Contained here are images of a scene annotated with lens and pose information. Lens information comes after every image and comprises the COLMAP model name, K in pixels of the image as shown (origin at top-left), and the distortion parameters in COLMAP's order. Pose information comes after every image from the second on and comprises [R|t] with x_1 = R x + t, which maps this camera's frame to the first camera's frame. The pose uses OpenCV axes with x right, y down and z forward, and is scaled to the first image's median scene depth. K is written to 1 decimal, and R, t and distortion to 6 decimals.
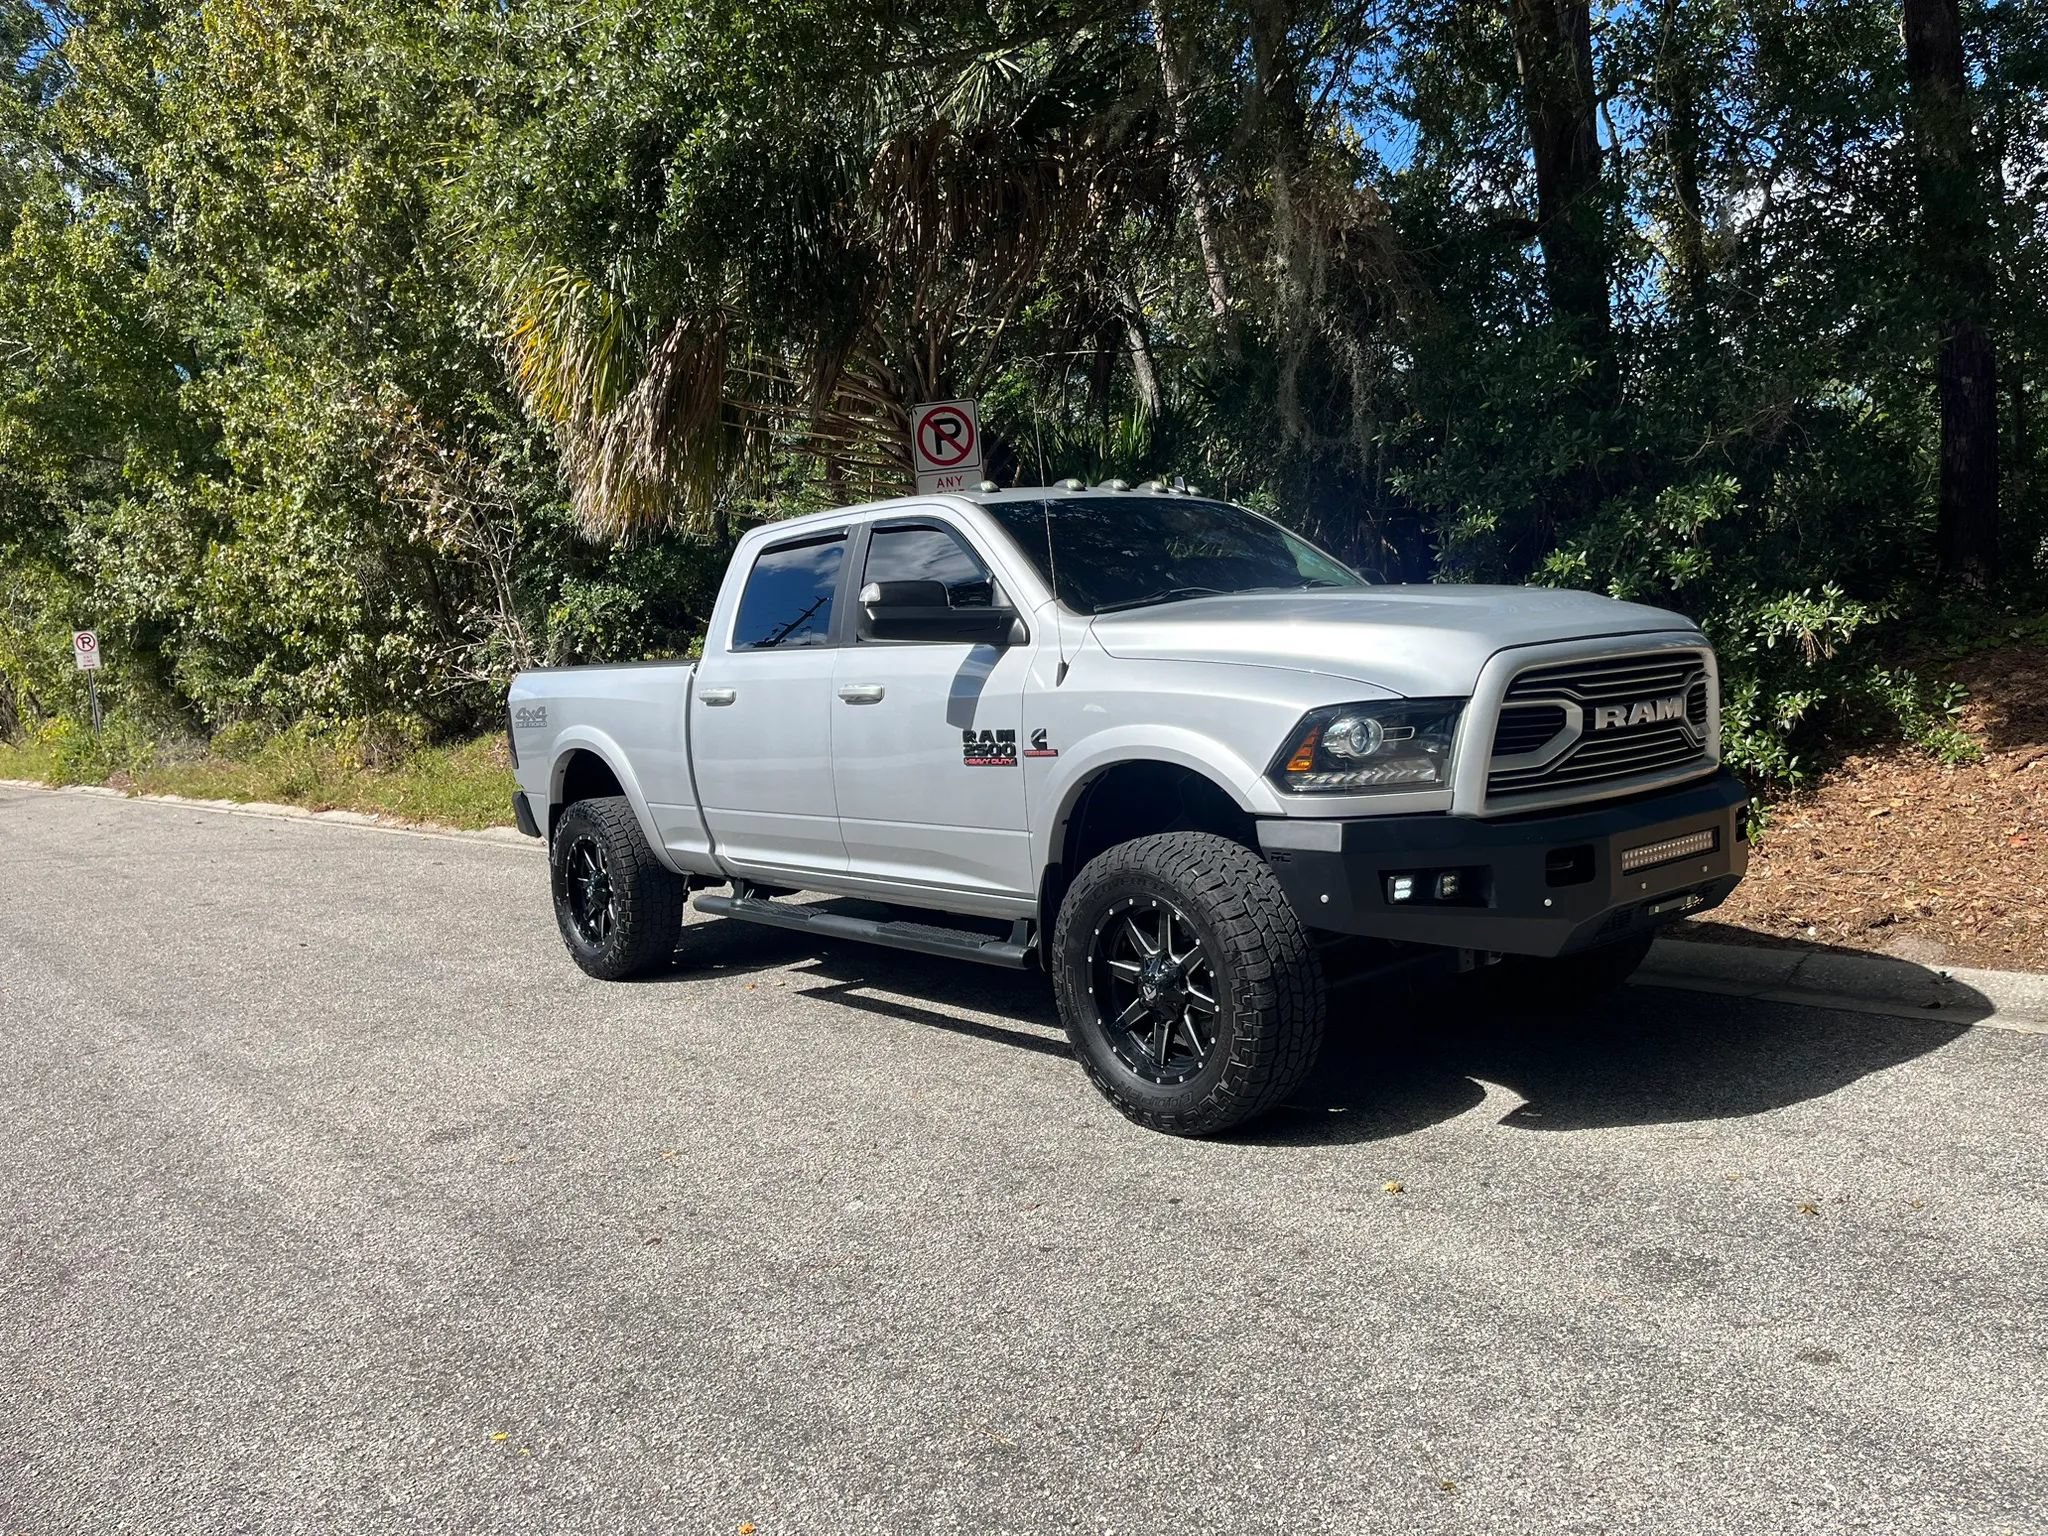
lens RADIAL K [[1559.3, 0, 1014.1], [0, 1559.3, 784.4], [0, 0, 1]] dist [0.070483, -0.091688]
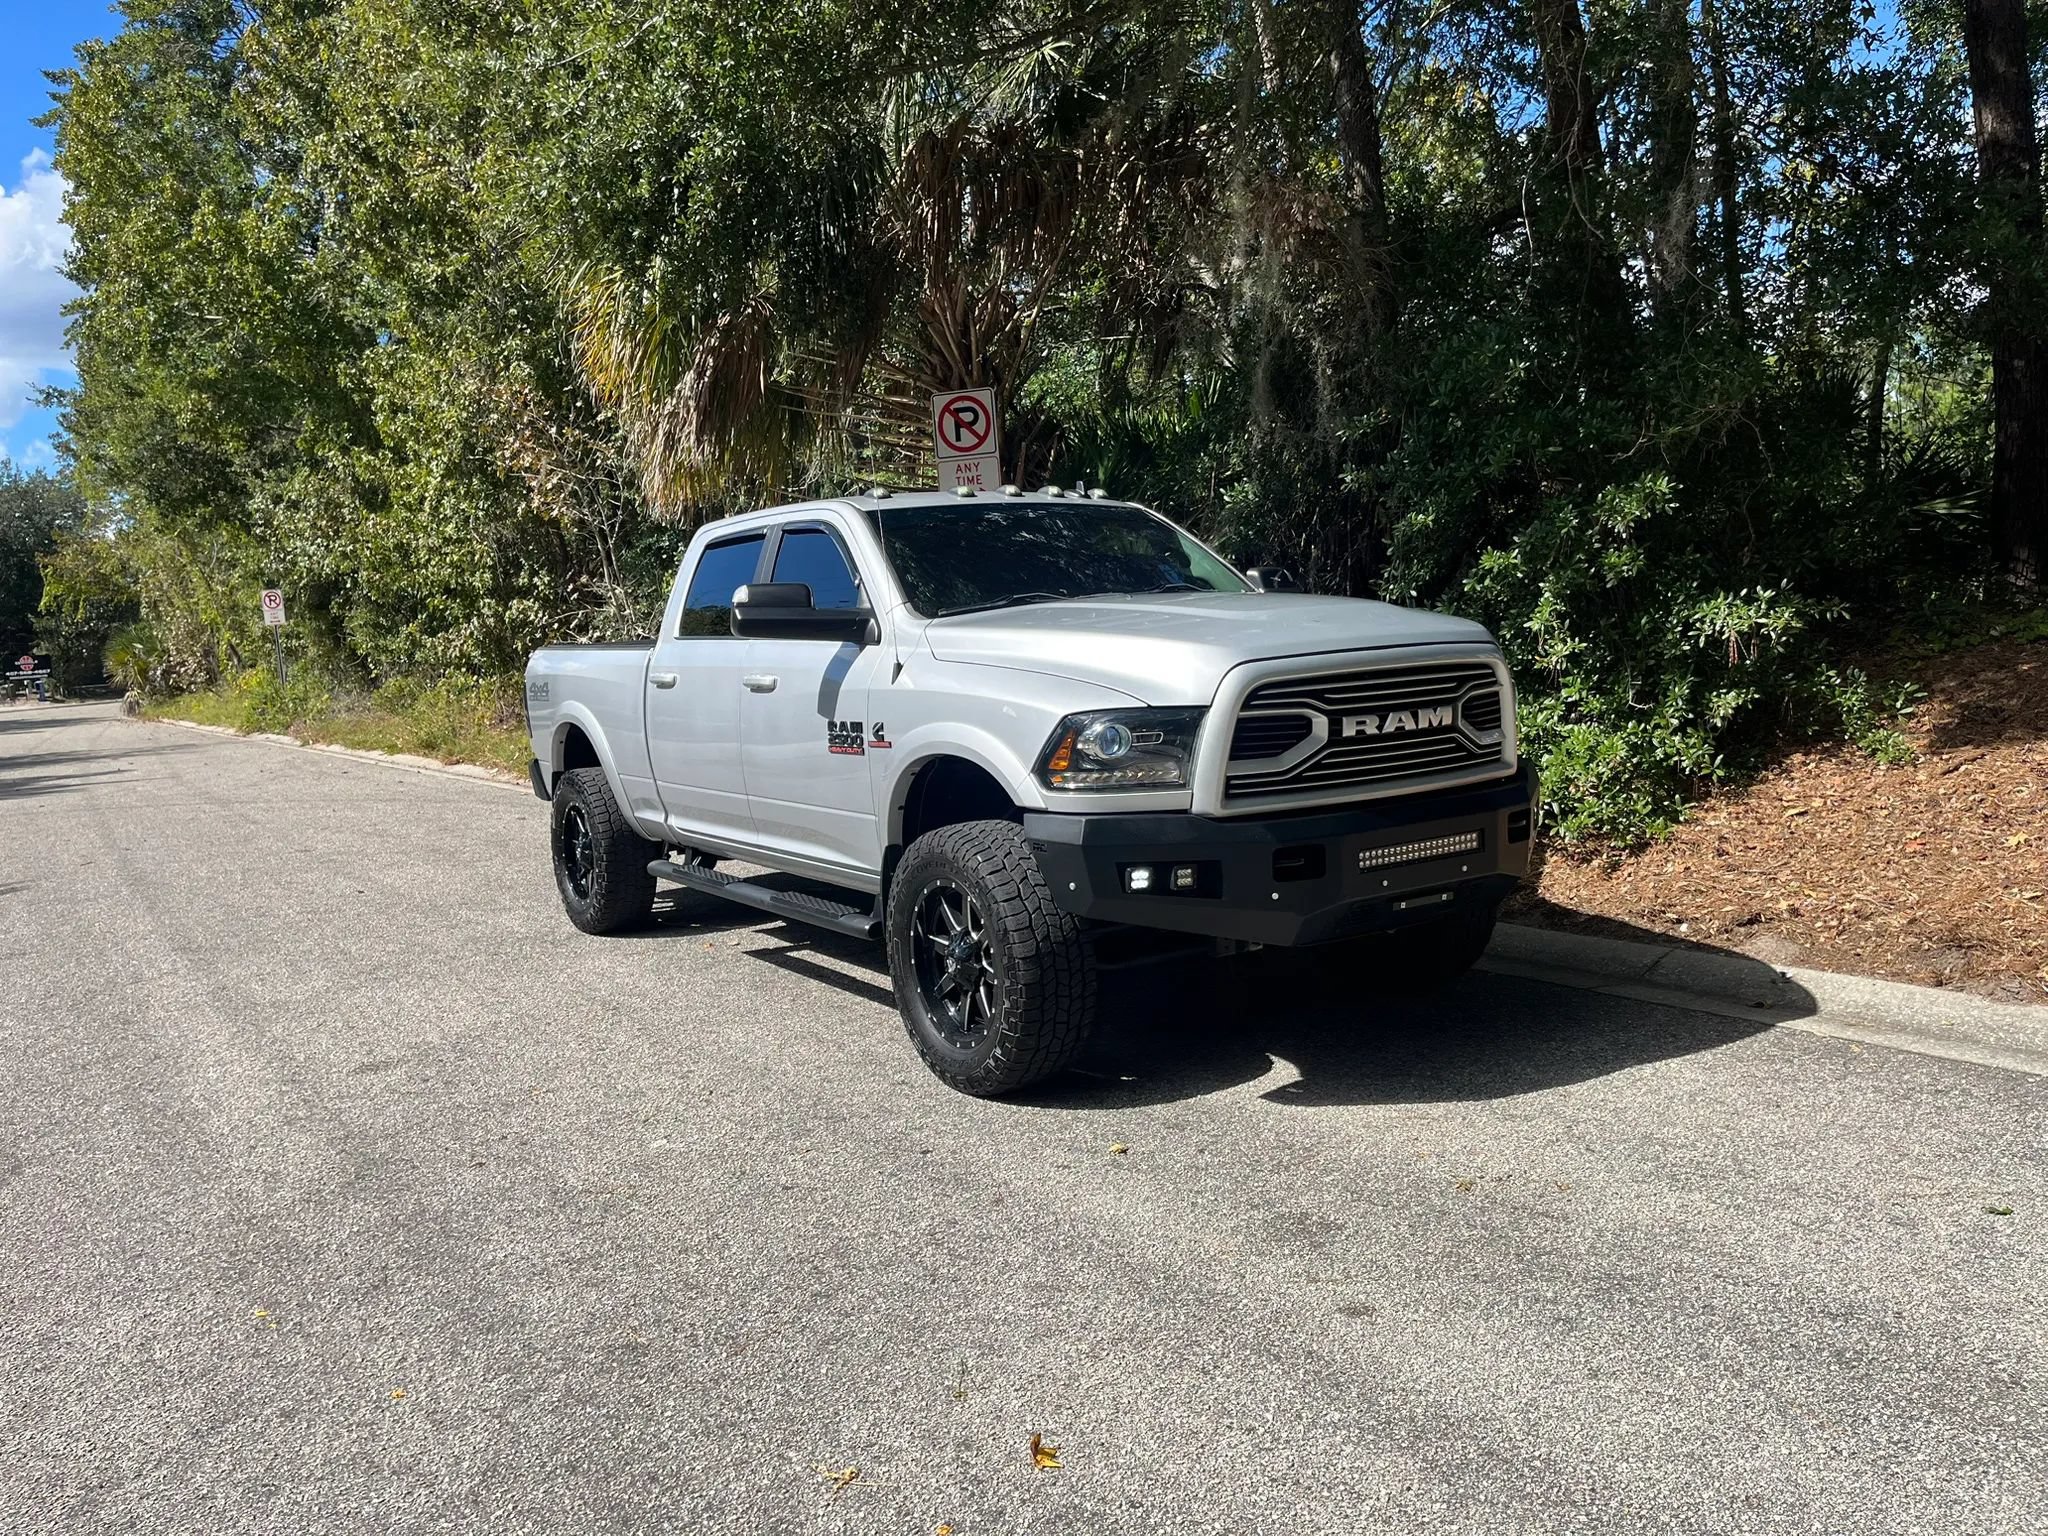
lens RADIAL K [[1559.3, 0, 1014.1], [0, 1559.3, 784.4], [0, 0, 1]] dist [0.070483, -0.091688]
pose [[0.993601, 0.024123, -0.110343, 0.156378], [-0.021335, 0.999424, 0.026382, -0.015290], [0.110916, -0.023859, 0.993543, -0.054490]]
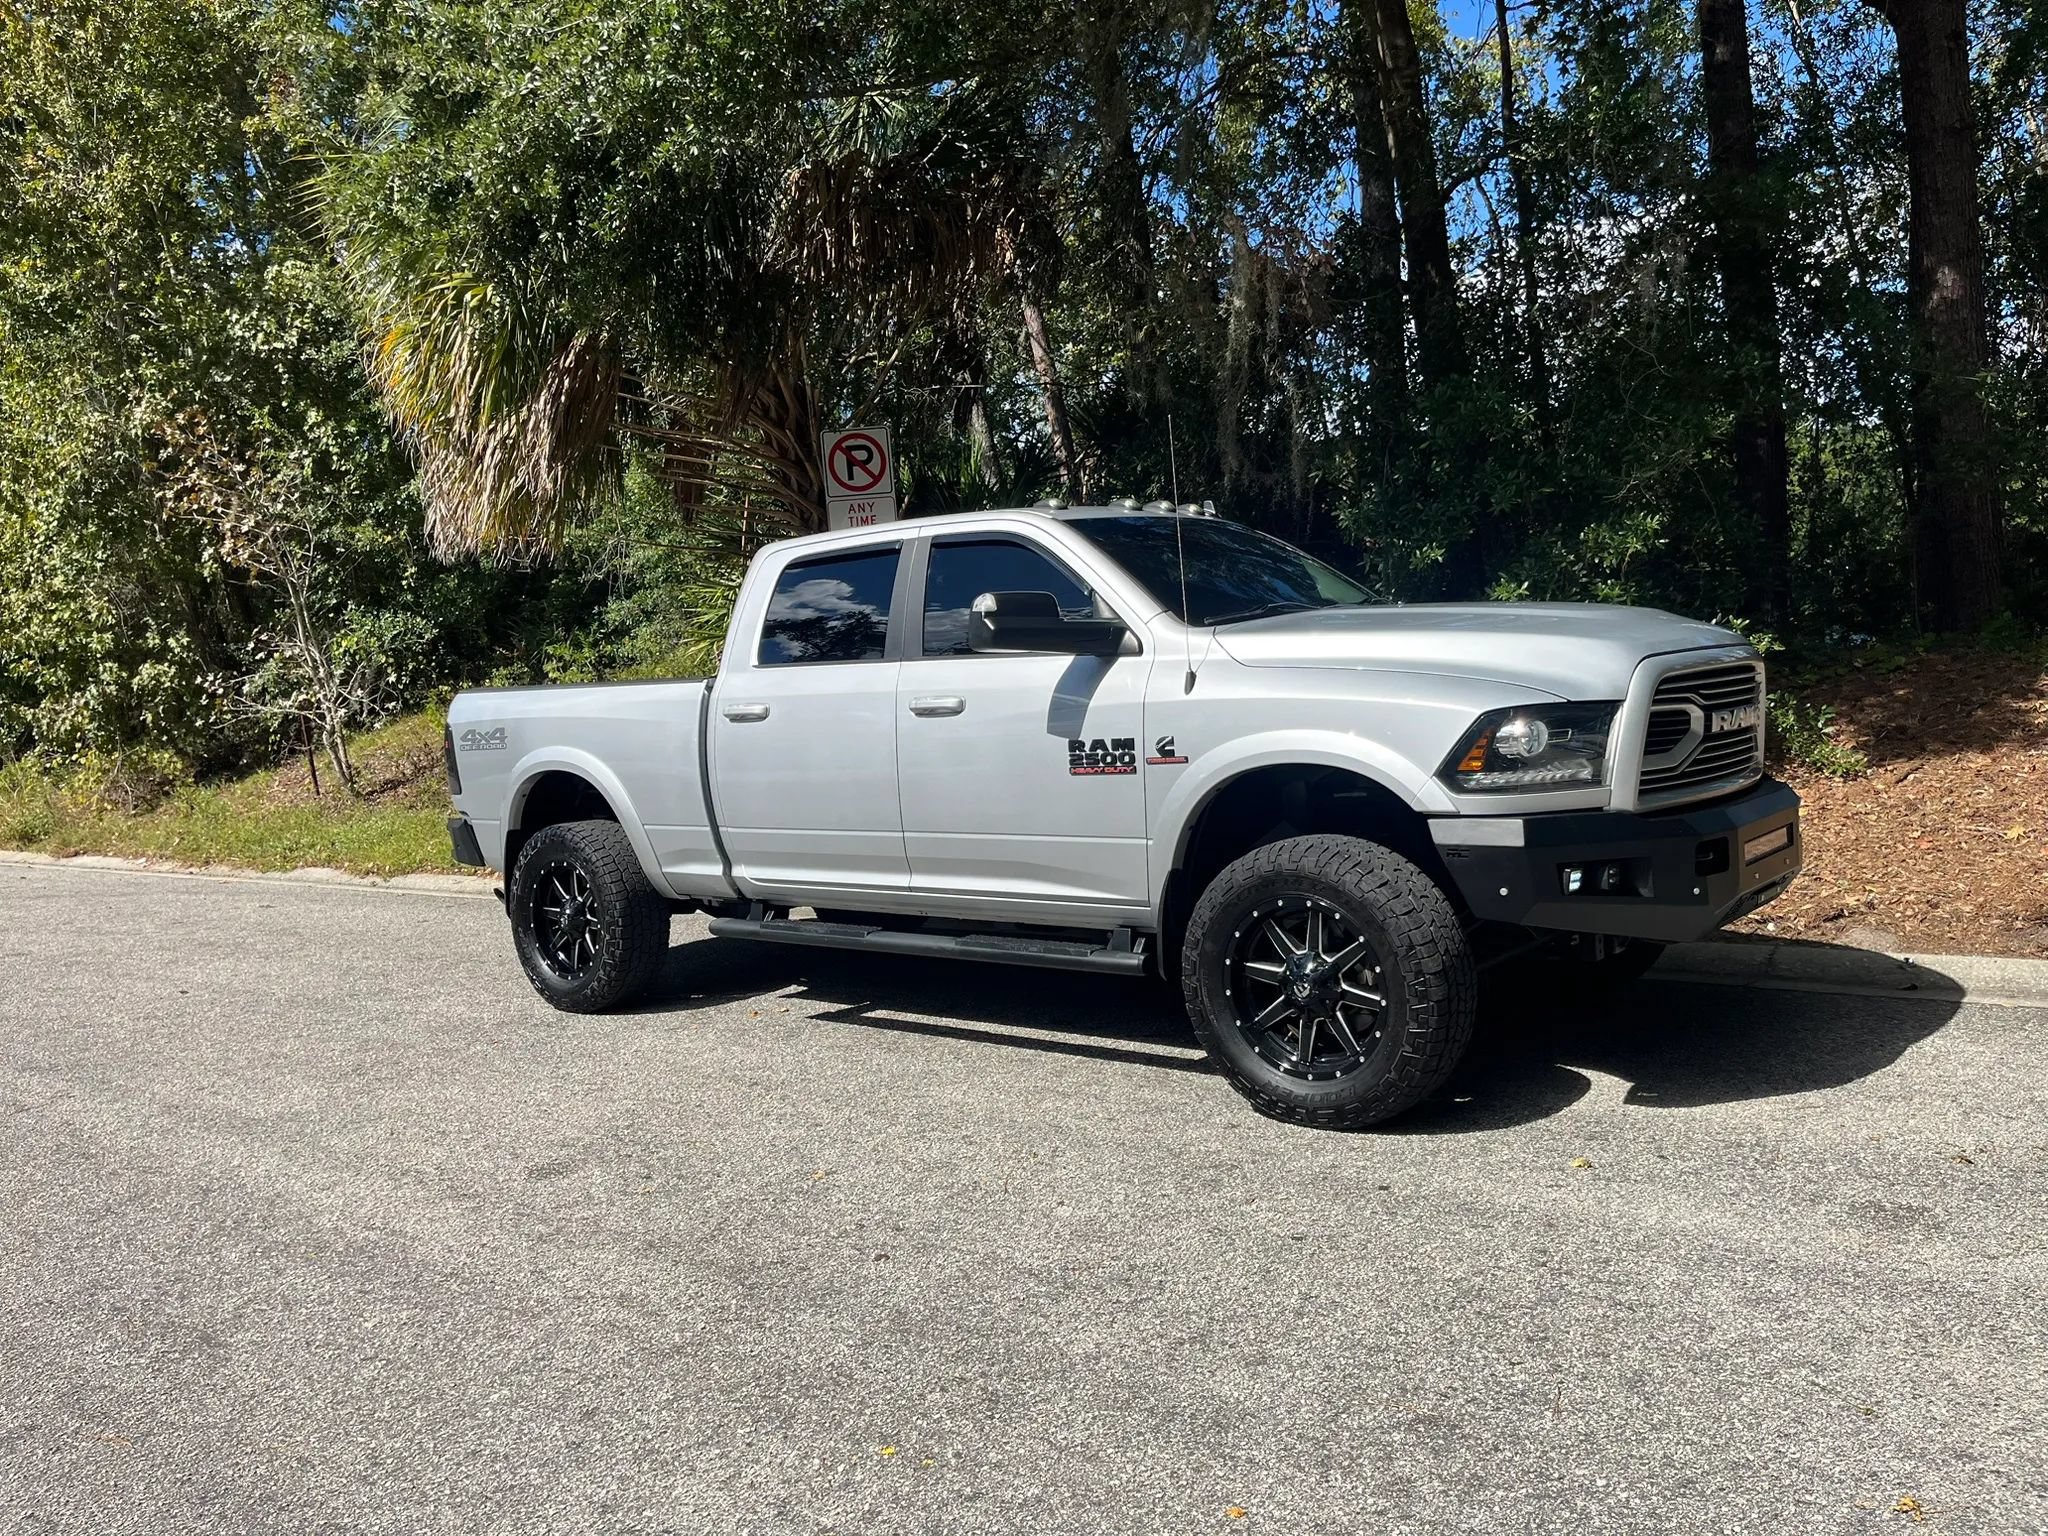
lens RADIAL K [[1561.6, 0, 1020.2], [0, 1561.6, 758.5], [0, 0, 1]] dist [0.074139, -0.104556]
pose [[0.983376, -0.004056, 0.181538, -0.176298], [0.011860, 0.999050, -0.041924, 0.013616], [-0.181195, 0.043380, 0.982490, 0.009304]]
